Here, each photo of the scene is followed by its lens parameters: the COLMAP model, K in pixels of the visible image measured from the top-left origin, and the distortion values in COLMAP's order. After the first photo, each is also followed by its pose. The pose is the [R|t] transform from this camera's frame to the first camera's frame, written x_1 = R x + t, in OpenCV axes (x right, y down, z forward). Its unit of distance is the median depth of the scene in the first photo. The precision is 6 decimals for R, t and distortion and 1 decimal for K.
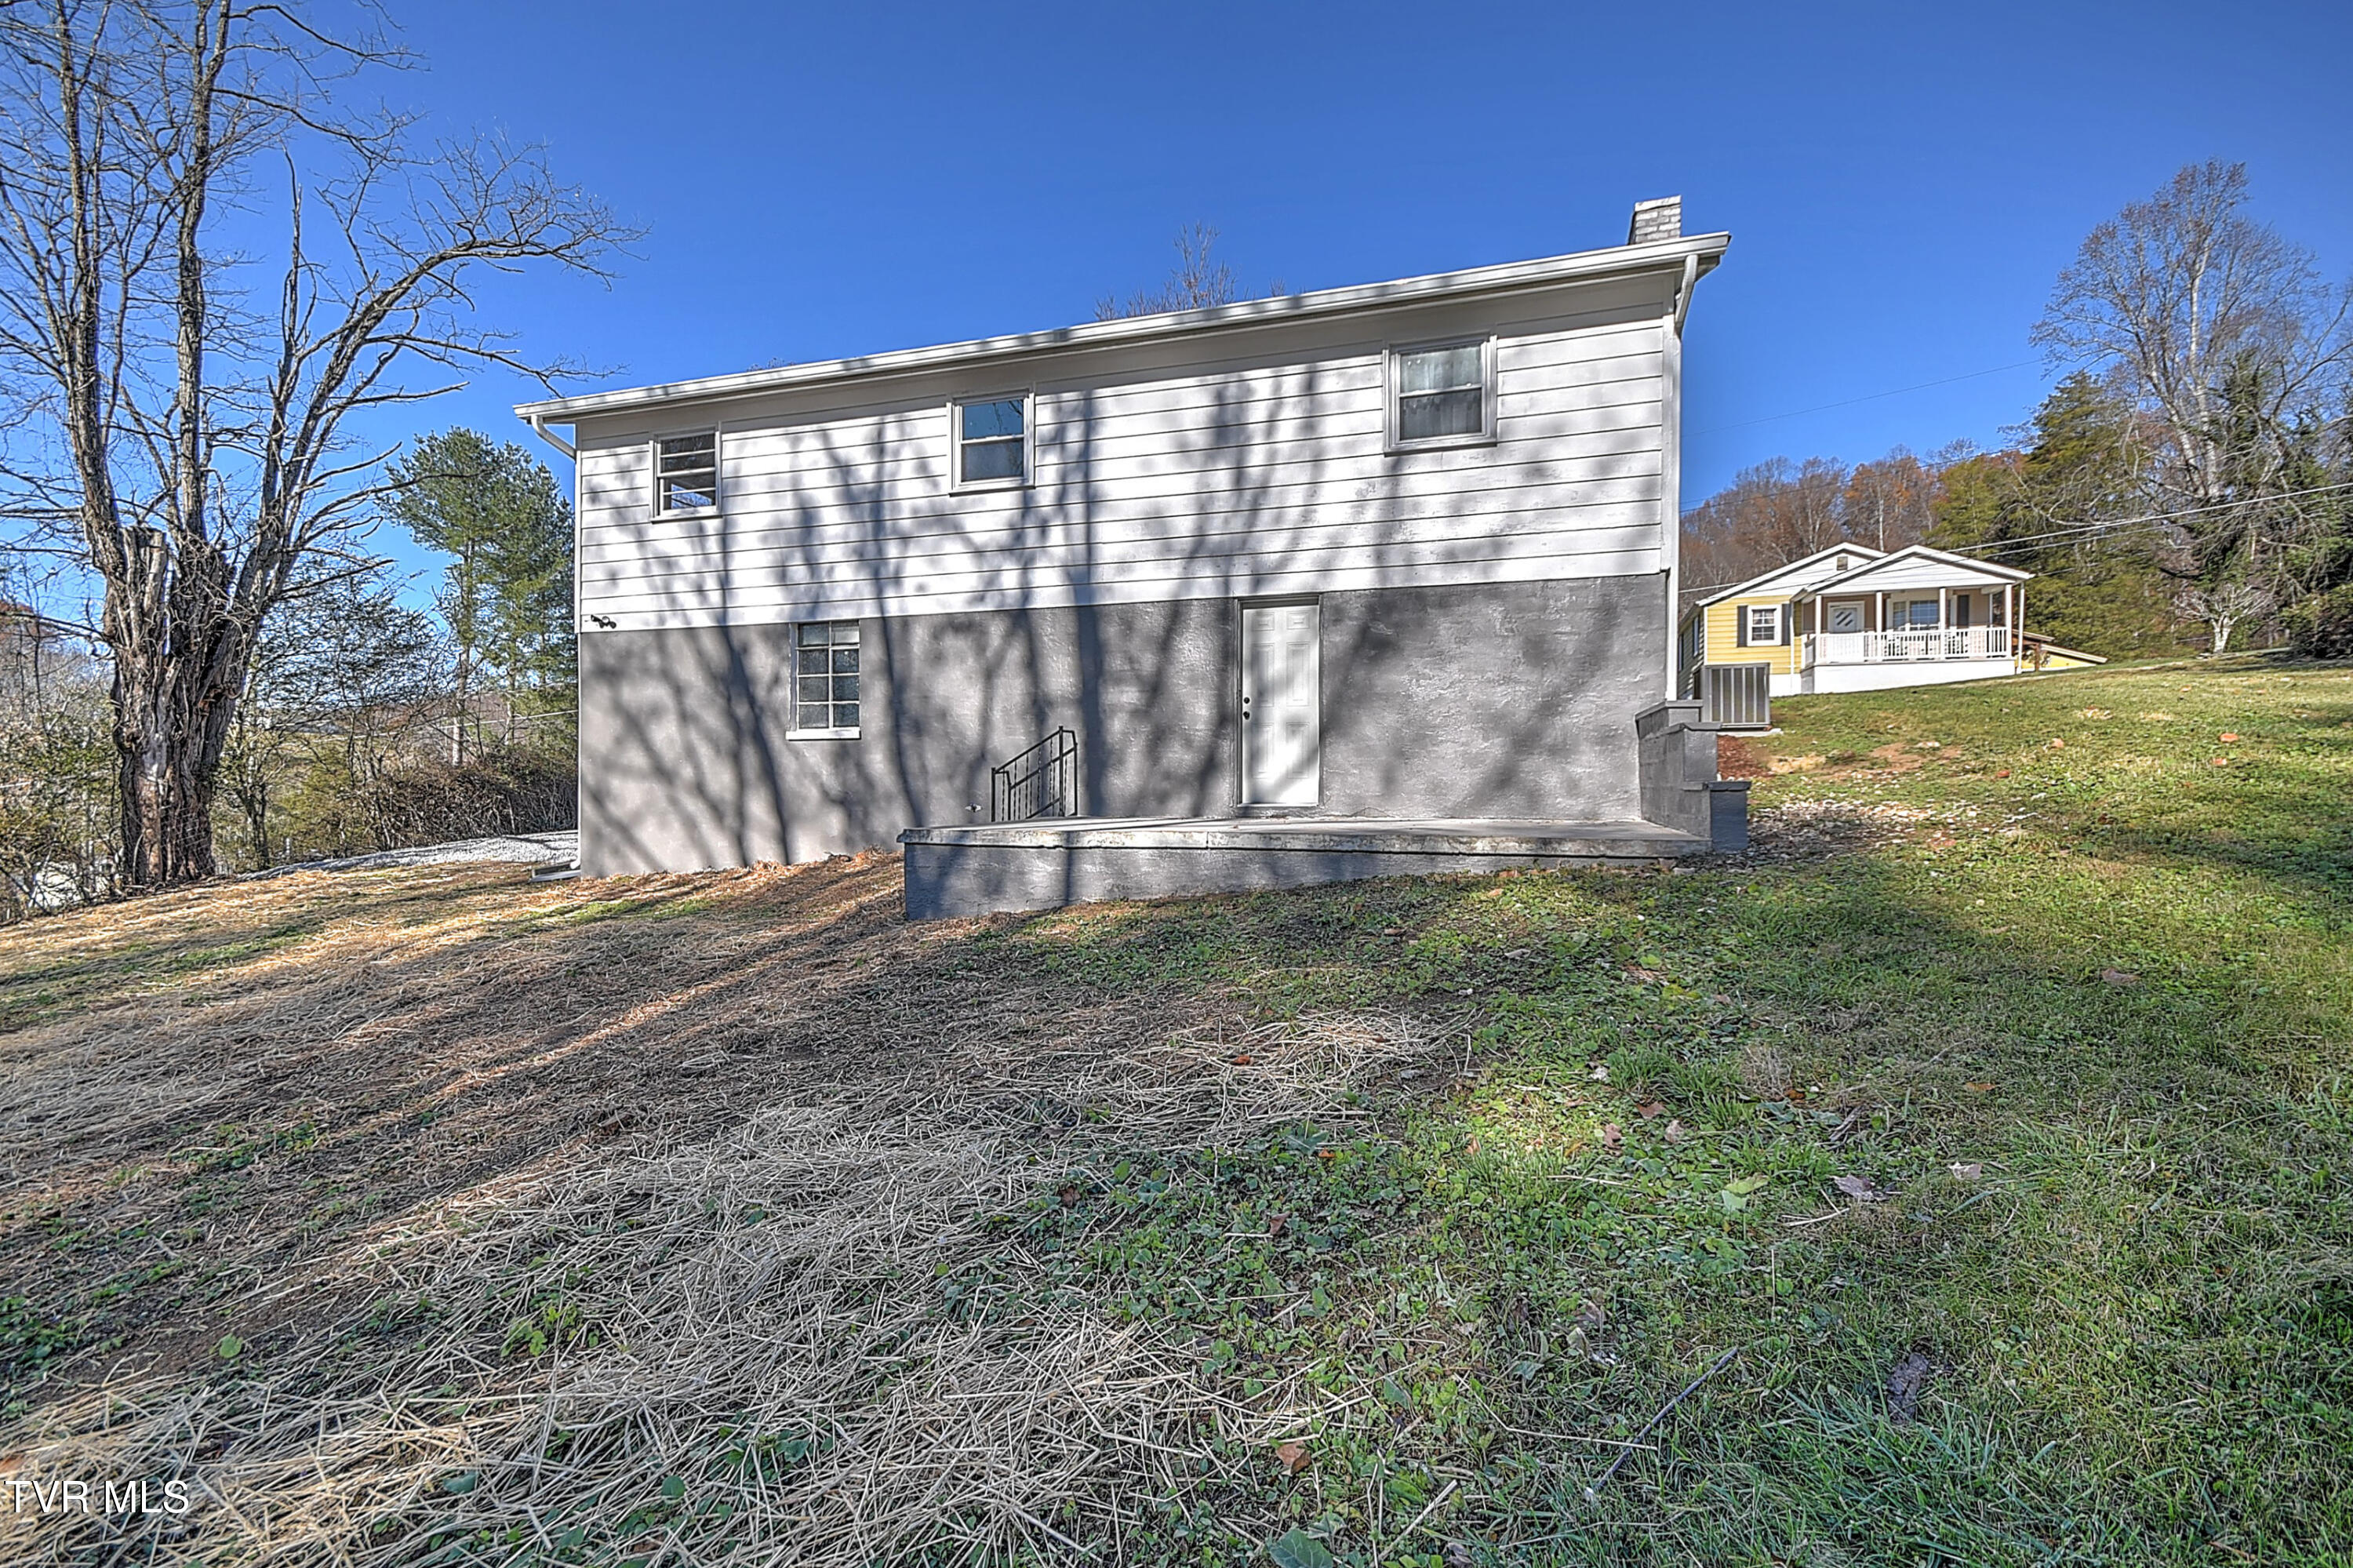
lens RADIAL K [[1098.7, 0, 1125.2], [0, 1098.7, 781.3], [0, 0, 1]] dist [0.019219, -0.006150]
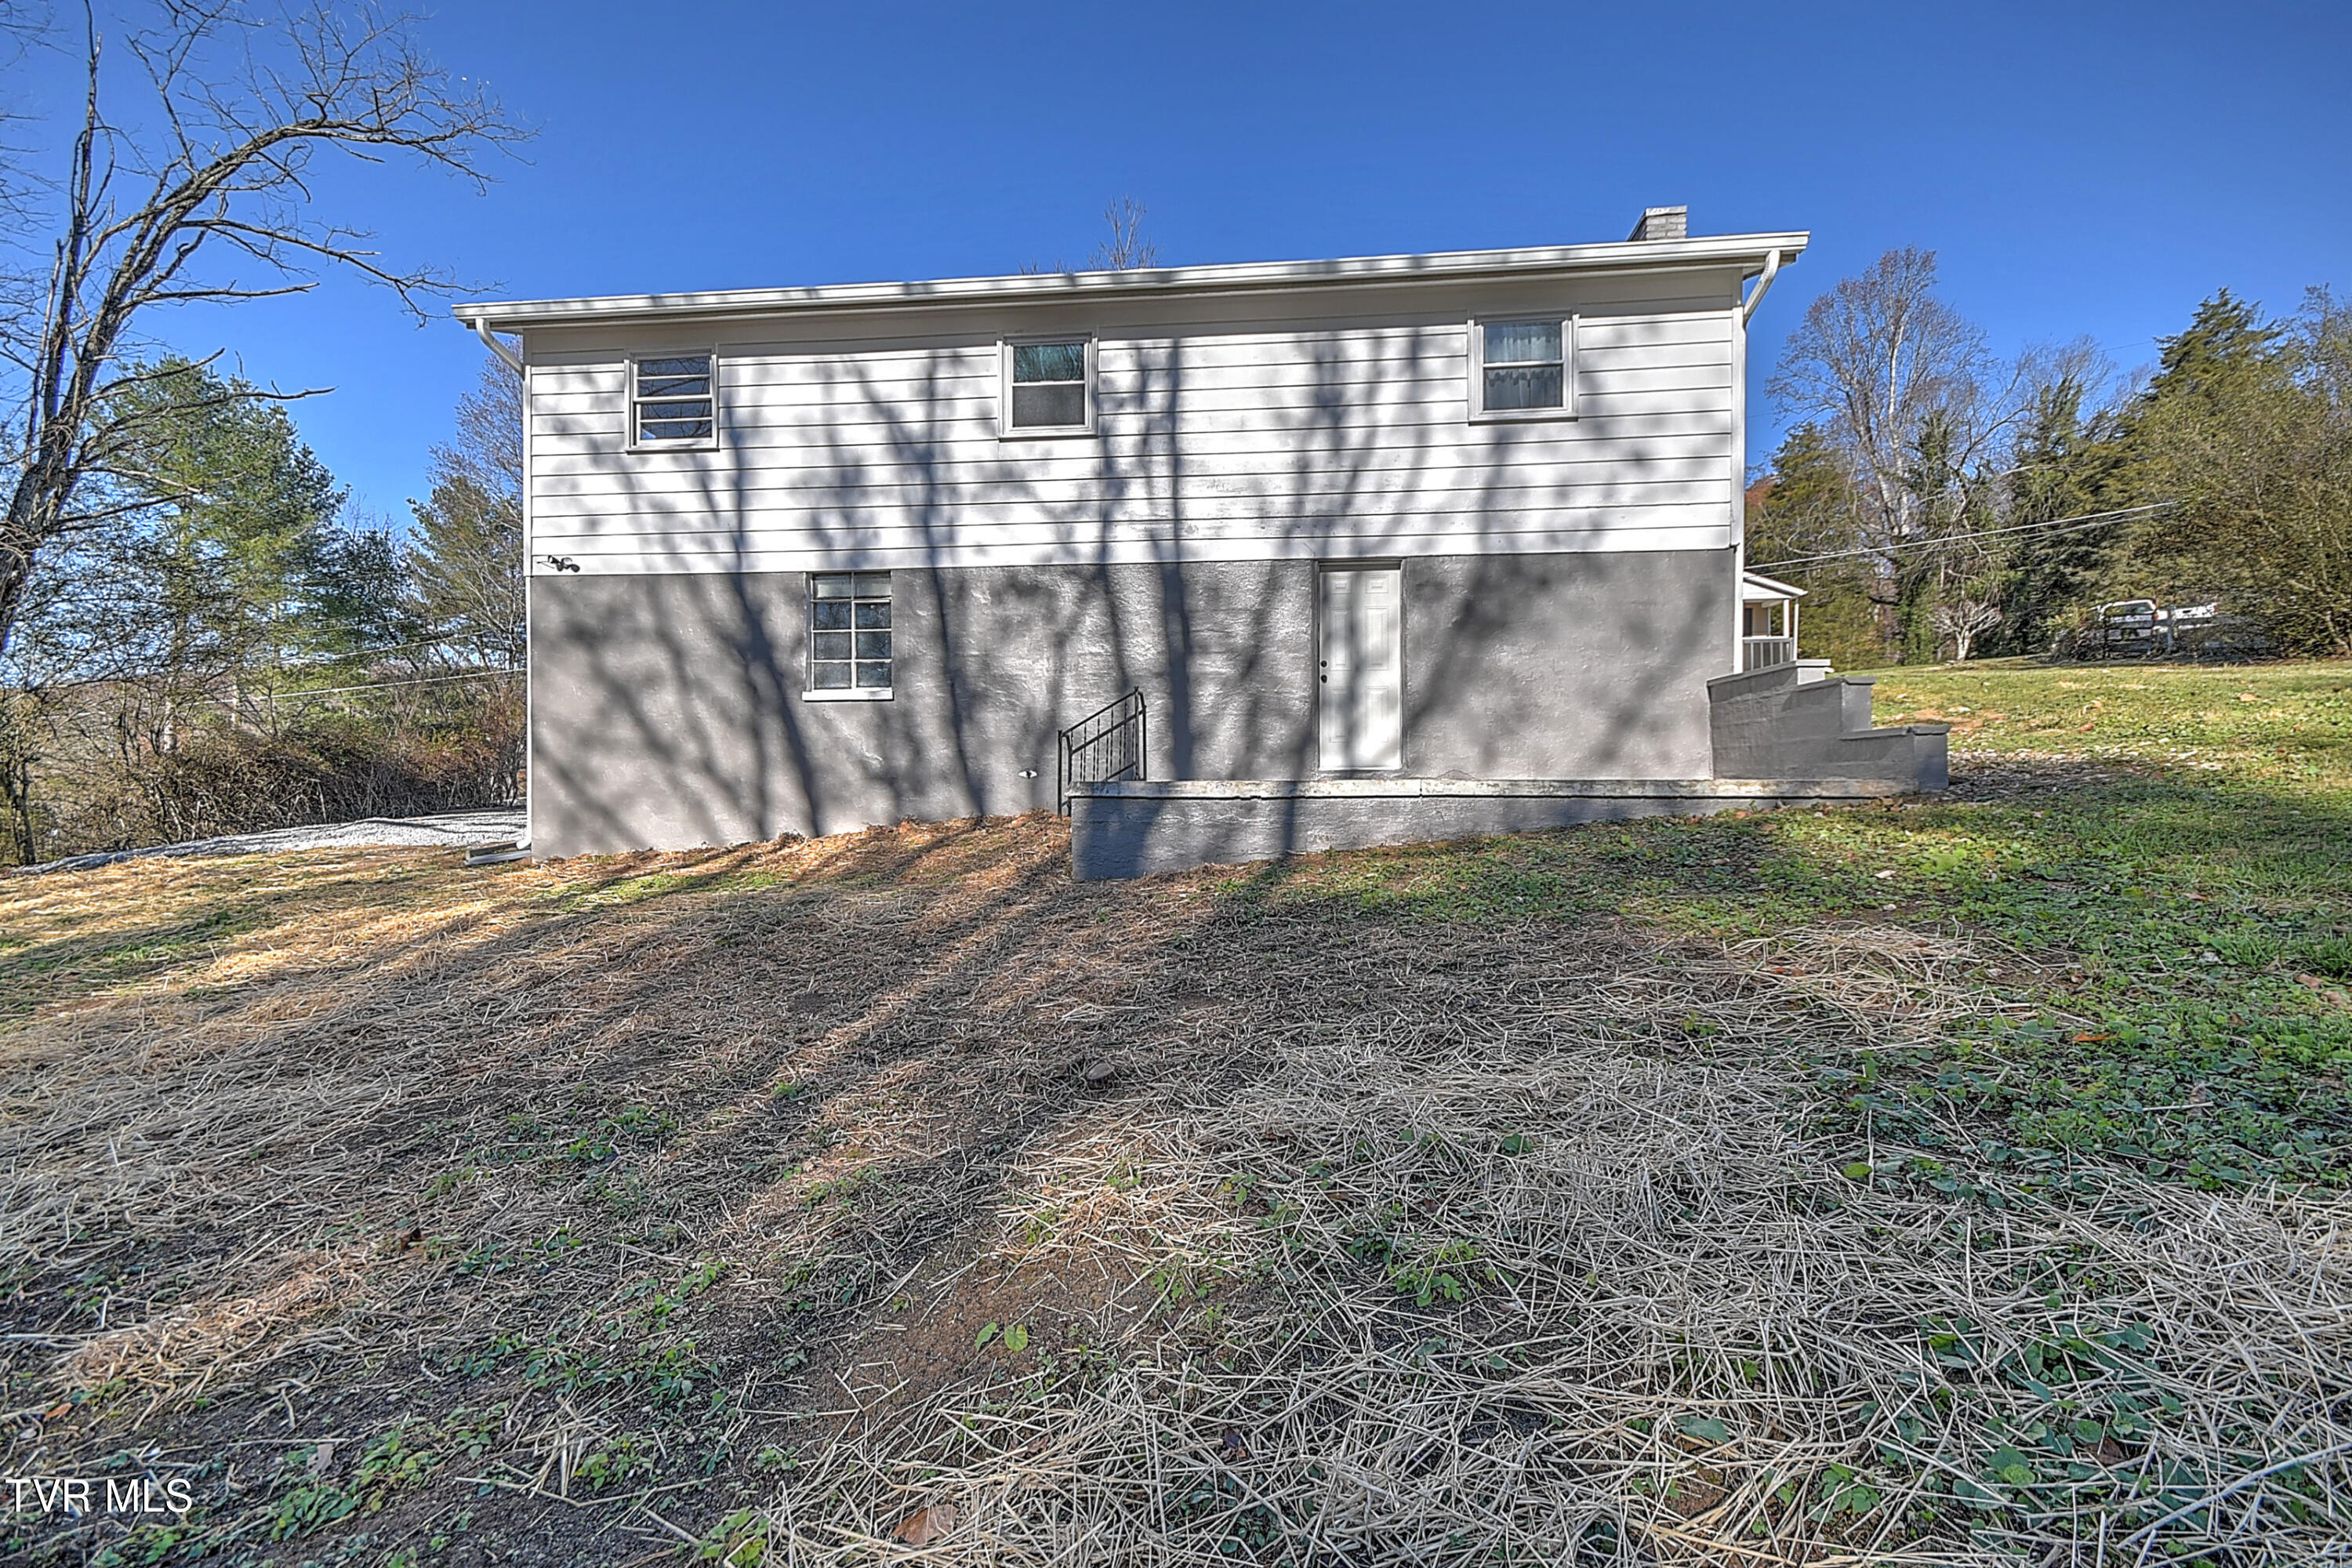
lens RADIAL K [[1098.2, 0, 1173.0], [0, 1098.2, 769.9], [0, 0, 1]] dist [0.019219, -0.006150]
pose [[0.979900, 0.003892, 0.199451, -0.212507], [-0.003090, 0.999986, -0.004334, 0.013386], [-0.199465, 0.003631, 0.979898, 0.084751]]
